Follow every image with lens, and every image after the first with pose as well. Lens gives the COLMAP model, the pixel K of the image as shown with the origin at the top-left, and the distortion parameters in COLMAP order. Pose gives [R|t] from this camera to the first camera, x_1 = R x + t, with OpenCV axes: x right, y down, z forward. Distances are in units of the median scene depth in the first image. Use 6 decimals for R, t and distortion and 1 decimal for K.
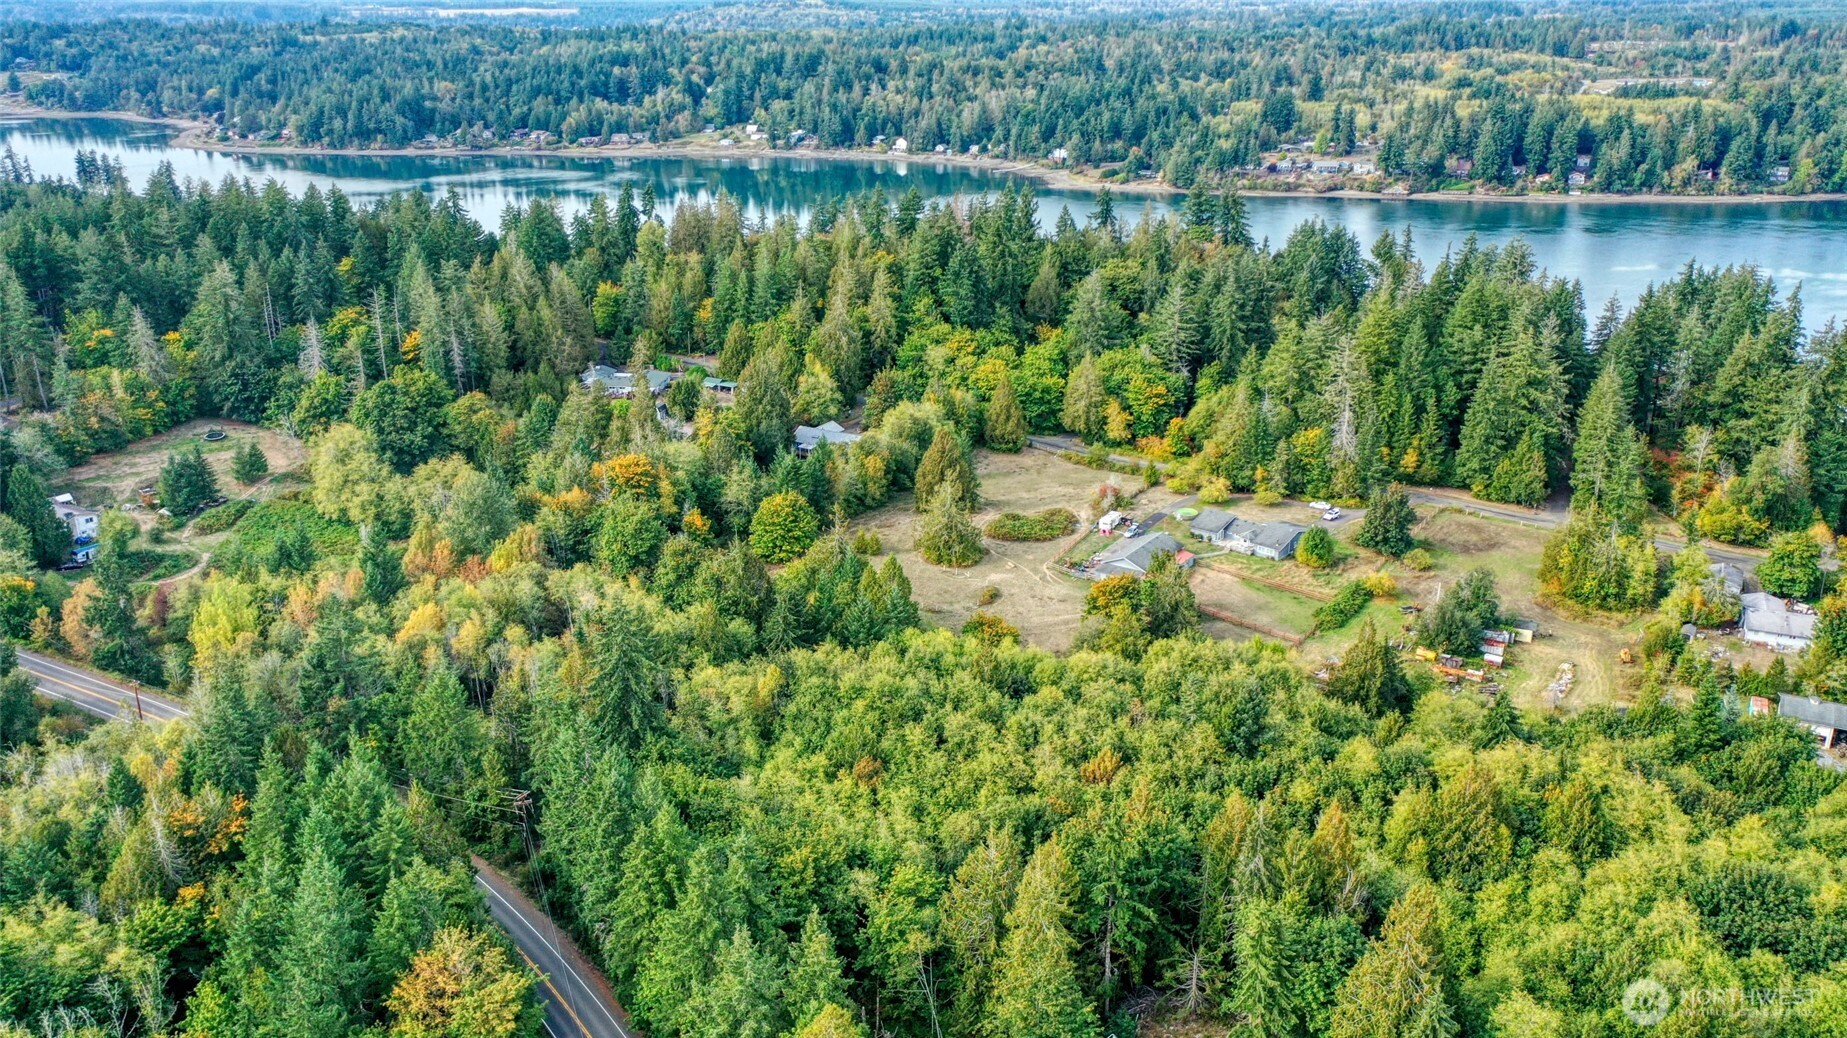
lens RADIAL K [[1467.7, 0, 923.5], [0, 1467.7, 519.0], [0, 0, 1]] dist [0.008998, 0.005615]
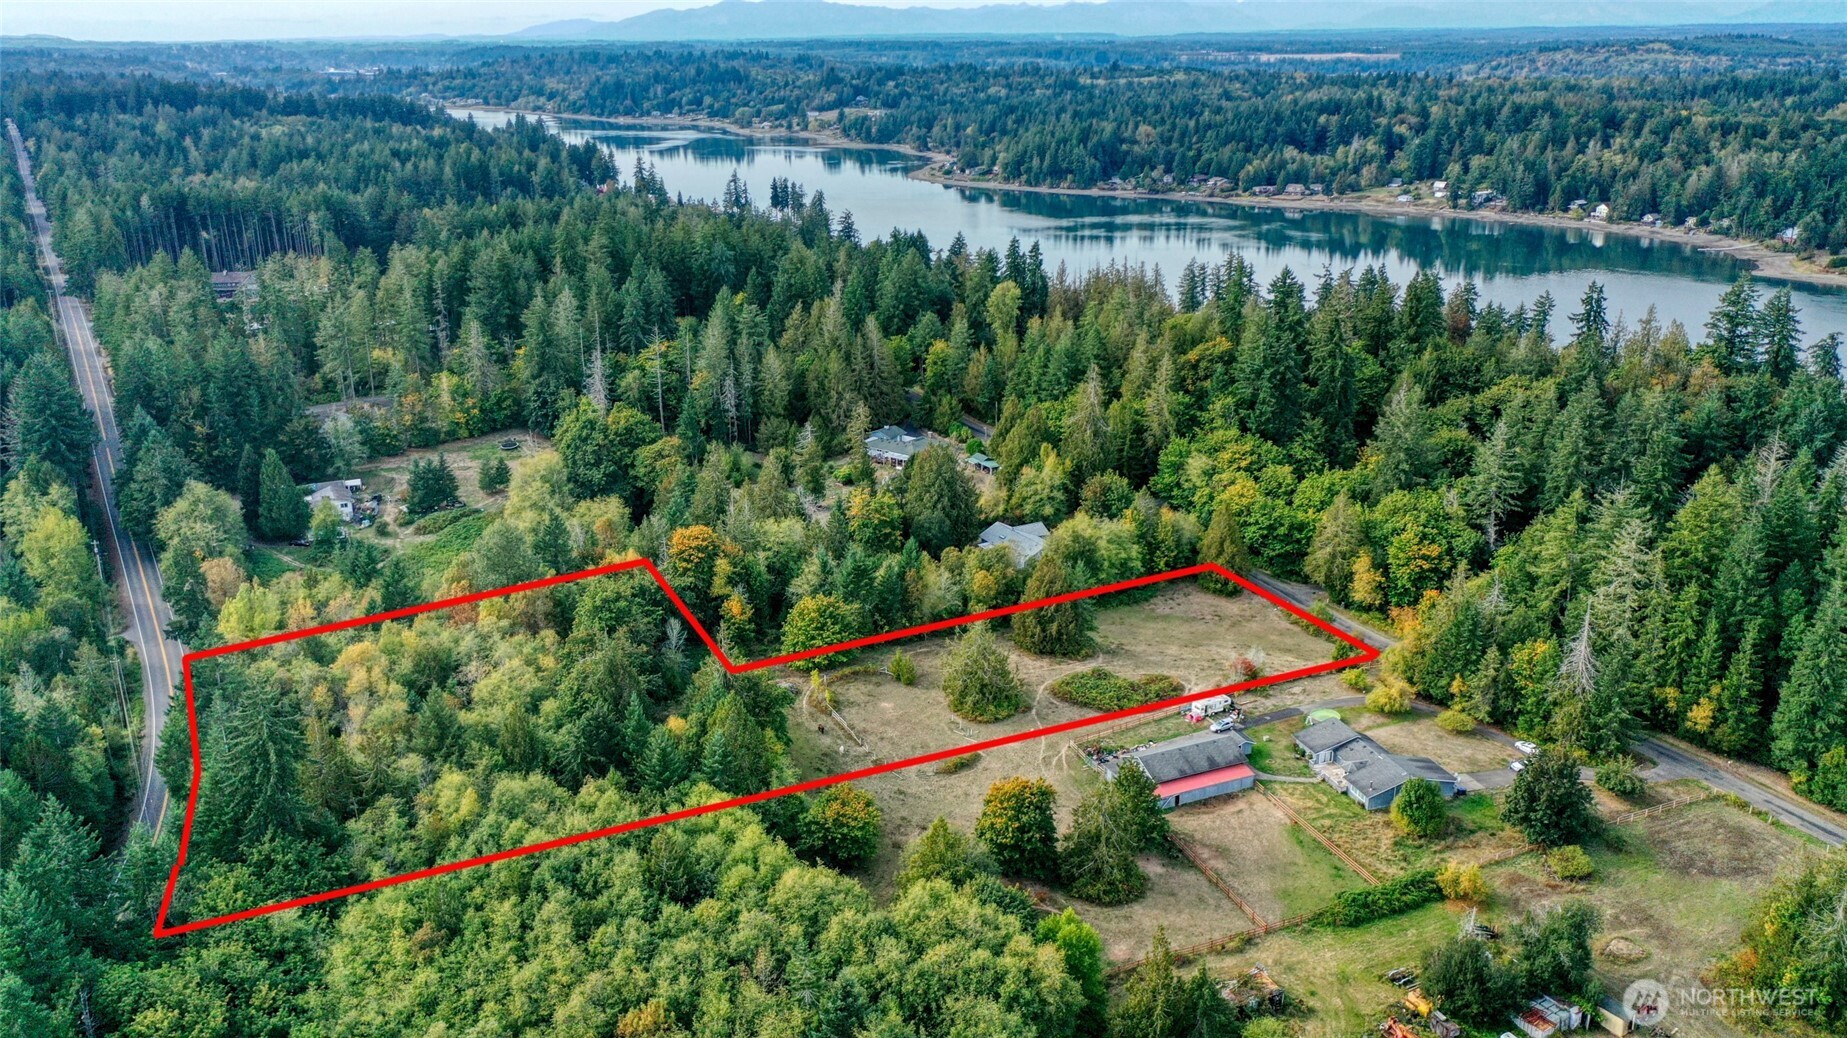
lens RADIAL K [[1467.7, 0, 923.5], [0, 1467.7, 519.0], [0, 0, 1]] dist [0.008998, 0.005615]
pose [[0.855961, 0.160012, -0.491657, 0.095053], [-0.173327, 0.984687, 0.018713, -0.022137], [0.487122, 0.069199, 0.870588, 0.058481]]
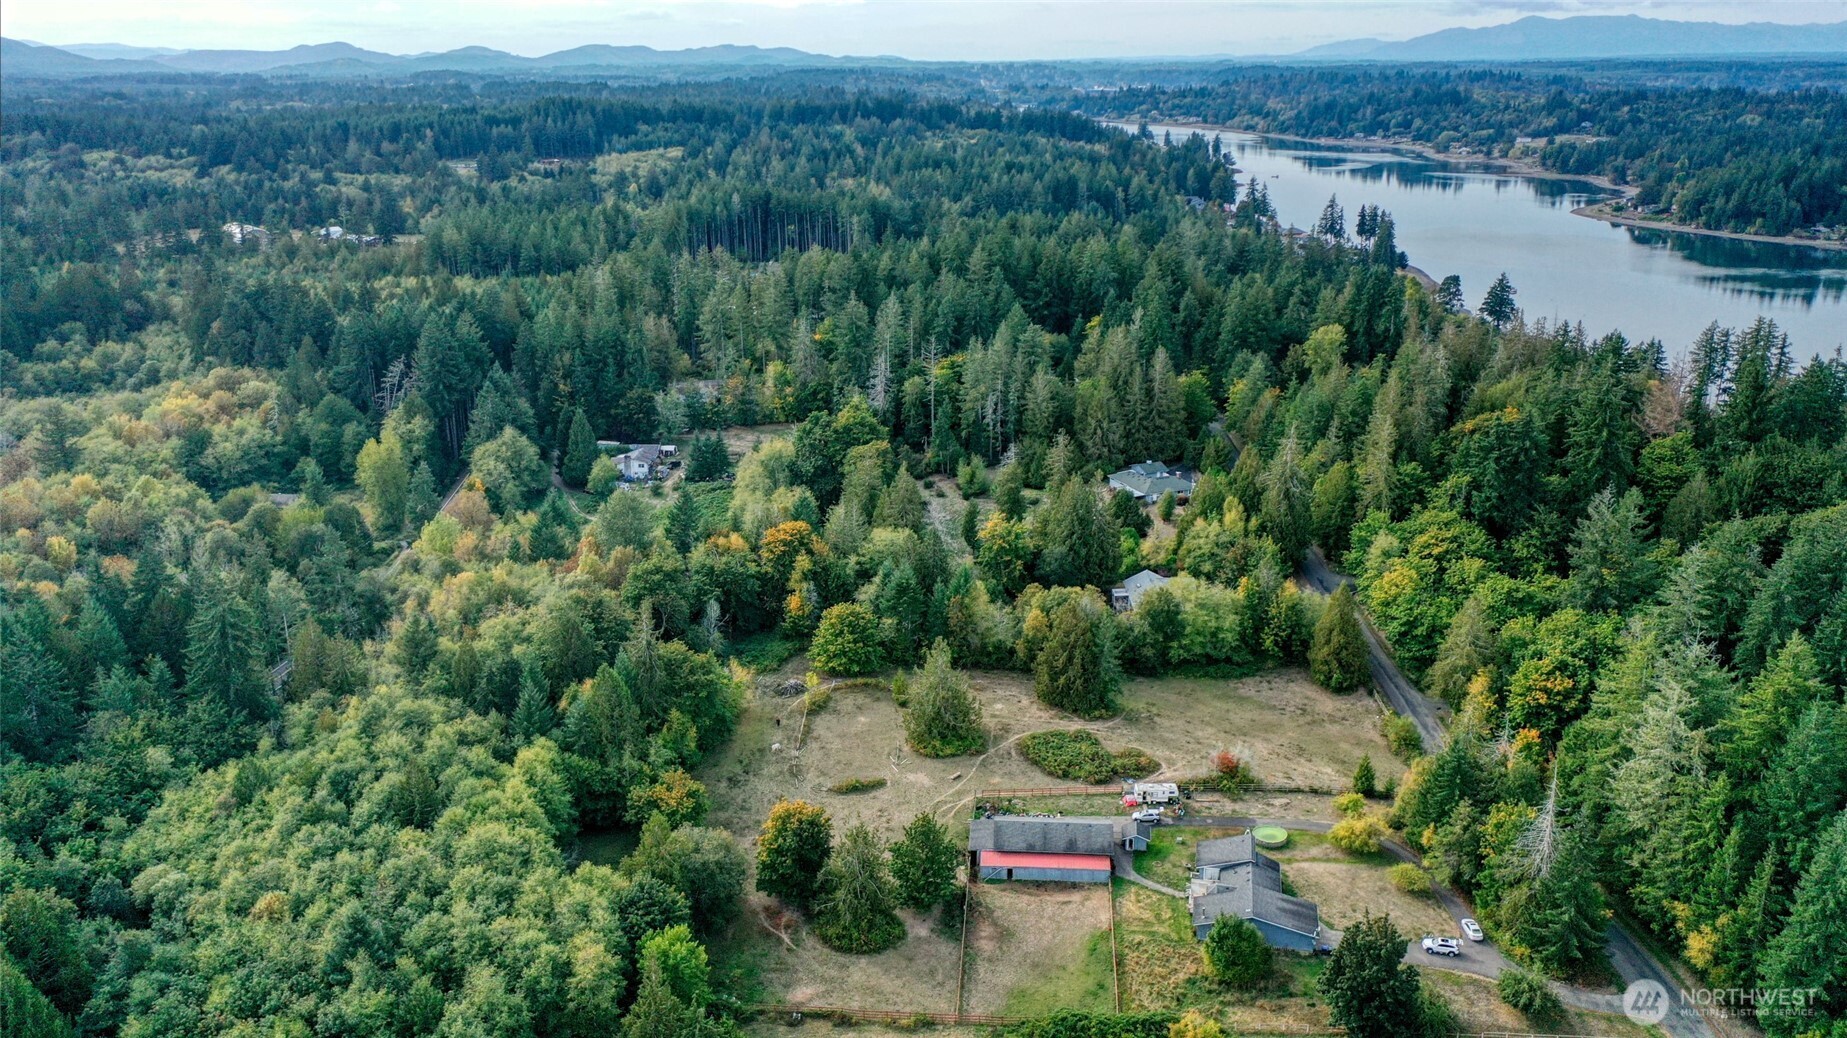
lens RADIAL K [[1467.7, 0, 923.5], [0, 1467.7, 519.0], [0, 0, 1]] dist [0.008998, 0.005615]
pose [[0.504072, 0.260374, -0.823478, 0.162845], [-0.293662, 0.948335, 0.120094, -0.046523], [0.812203, 0.181288, 0.554491, 0.123757]]
